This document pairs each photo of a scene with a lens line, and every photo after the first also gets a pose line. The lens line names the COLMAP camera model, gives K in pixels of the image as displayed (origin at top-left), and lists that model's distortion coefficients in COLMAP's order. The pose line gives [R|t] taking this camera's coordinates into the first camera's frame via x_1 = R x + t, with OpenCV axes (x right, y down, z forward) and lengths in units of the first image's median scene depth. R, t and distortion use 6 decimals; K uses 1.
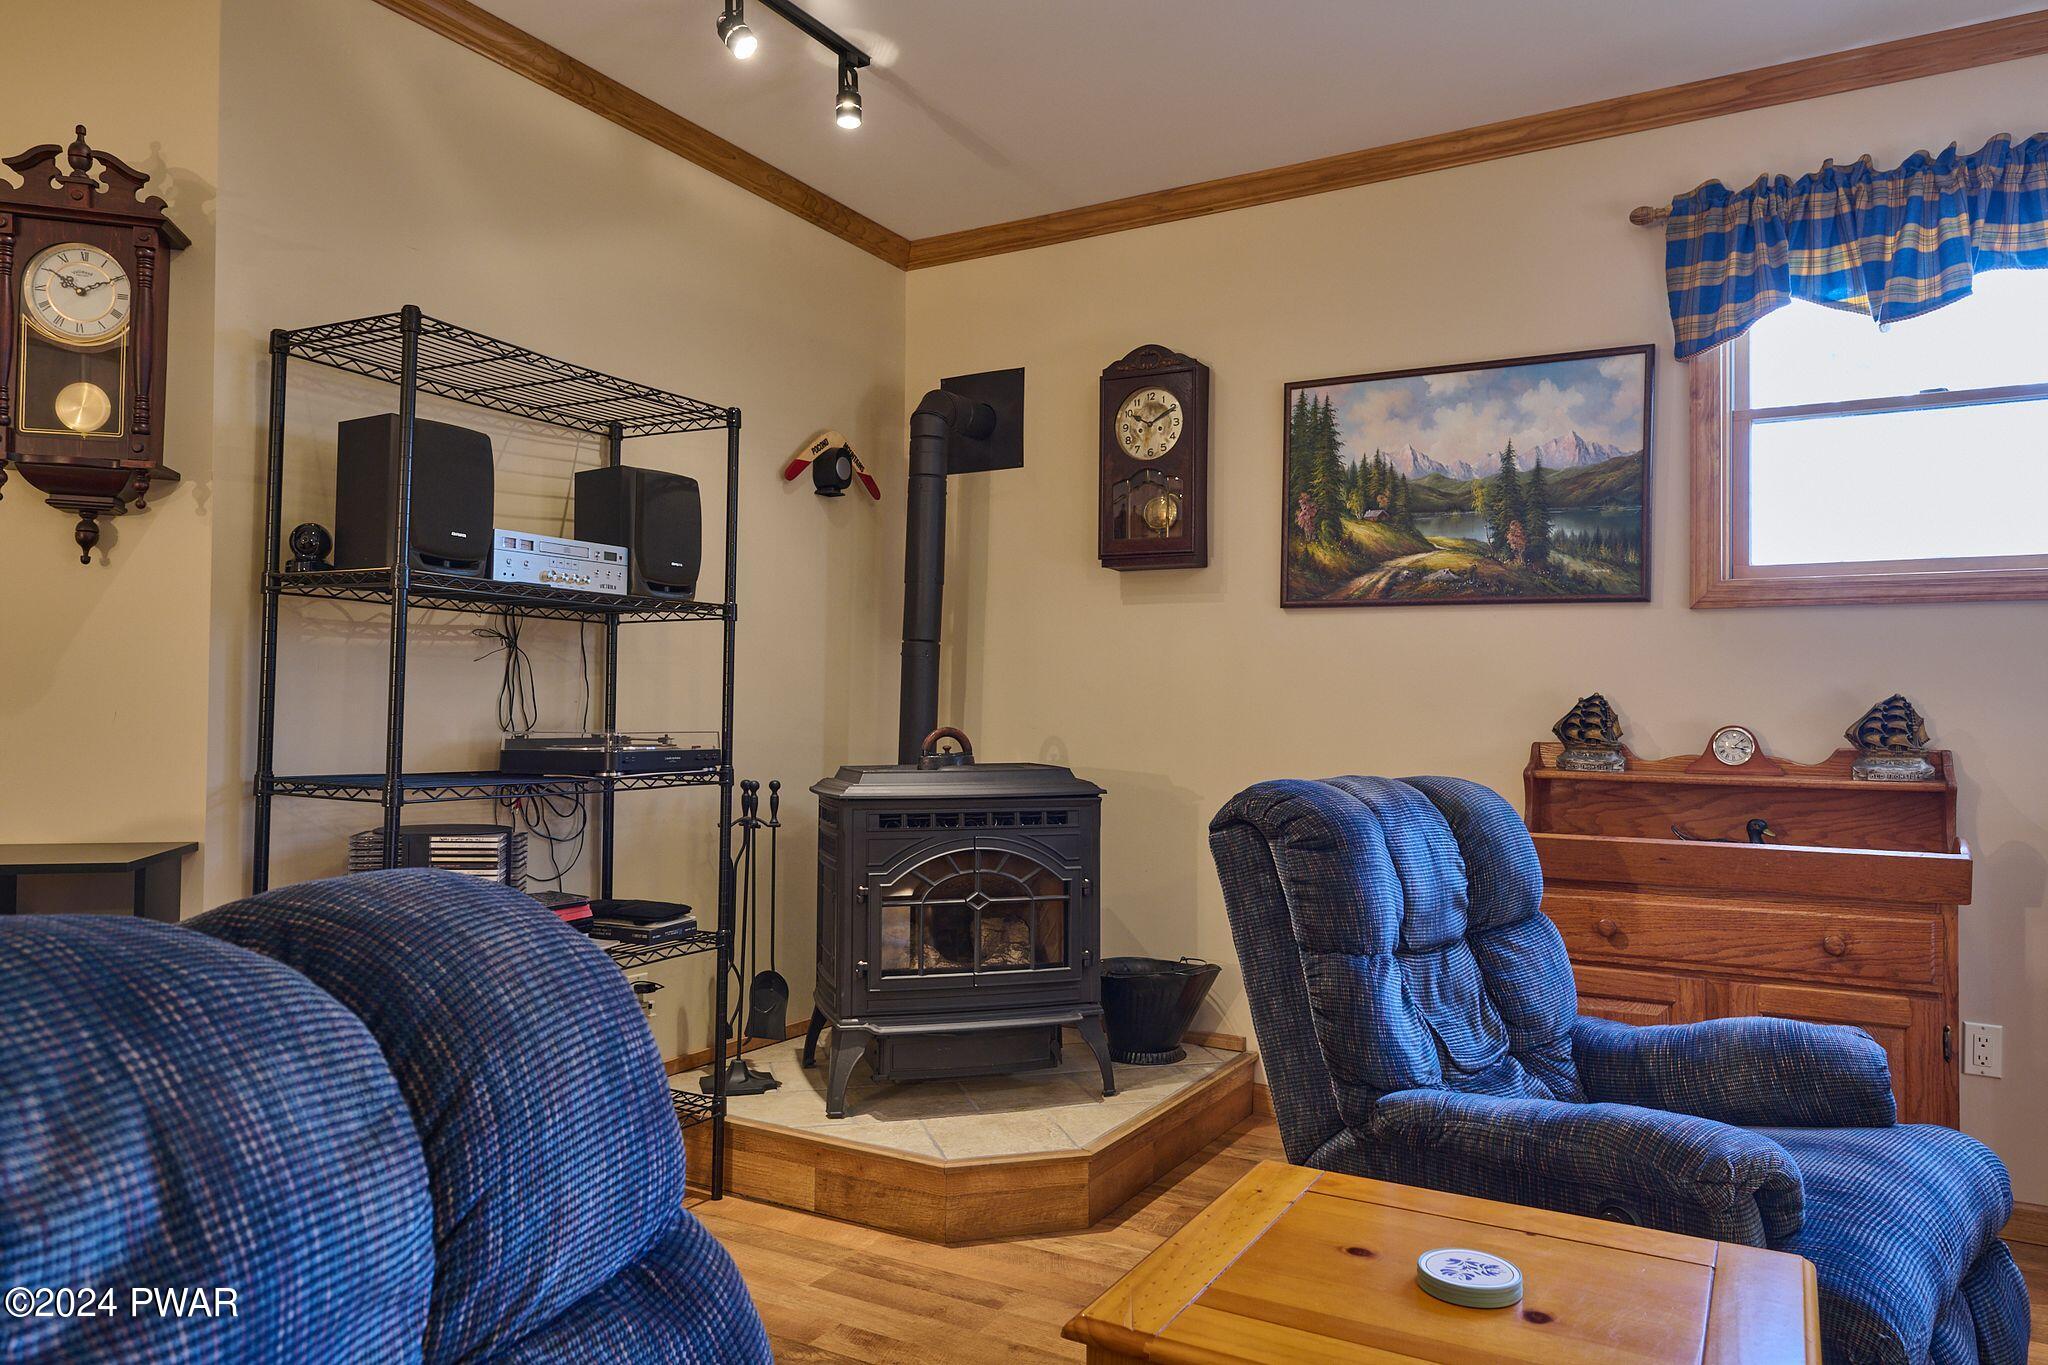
lens RADIAL K [[1348.9, 0, 1016.7], [0, 1348.9, 682.9], [0, 0, 1]] dist [0.006925, -0.007486]
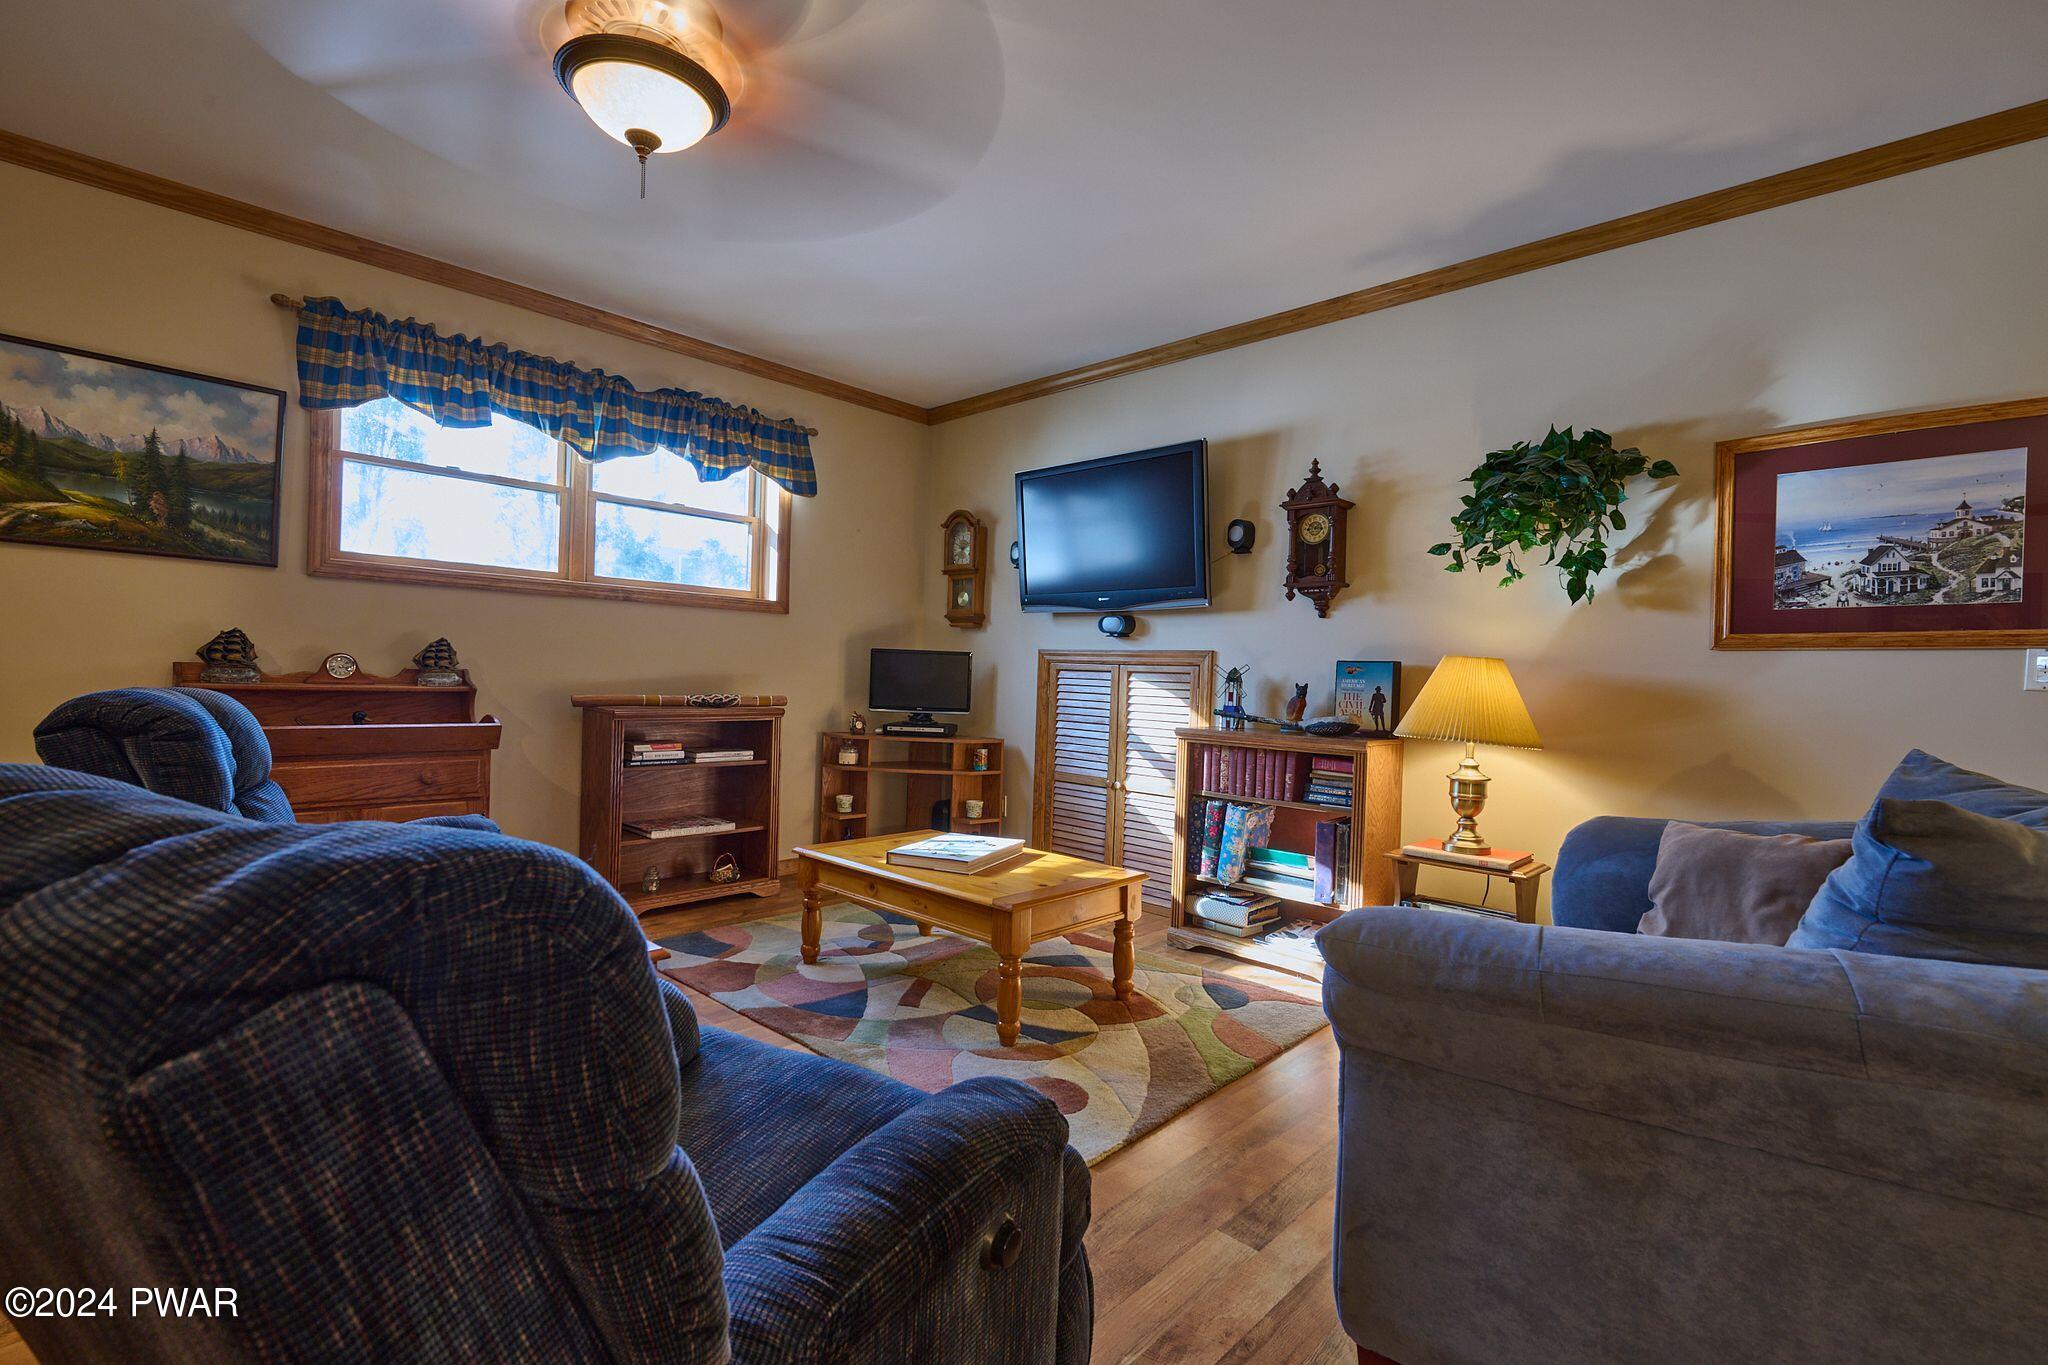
lens RADIAL K [[912.5, 0, 1028.6], [0, 912.5, 683.1], [0, 0, 1]] dist [-0.000949, -0.000449]
pose [[0.234354, -0.012649, 0.972069, -0.305144], [-0.050886, 0.998385, 0.025259, -0.001071], [-0.970819, -0.055385, 0.233332, -0.031221]]
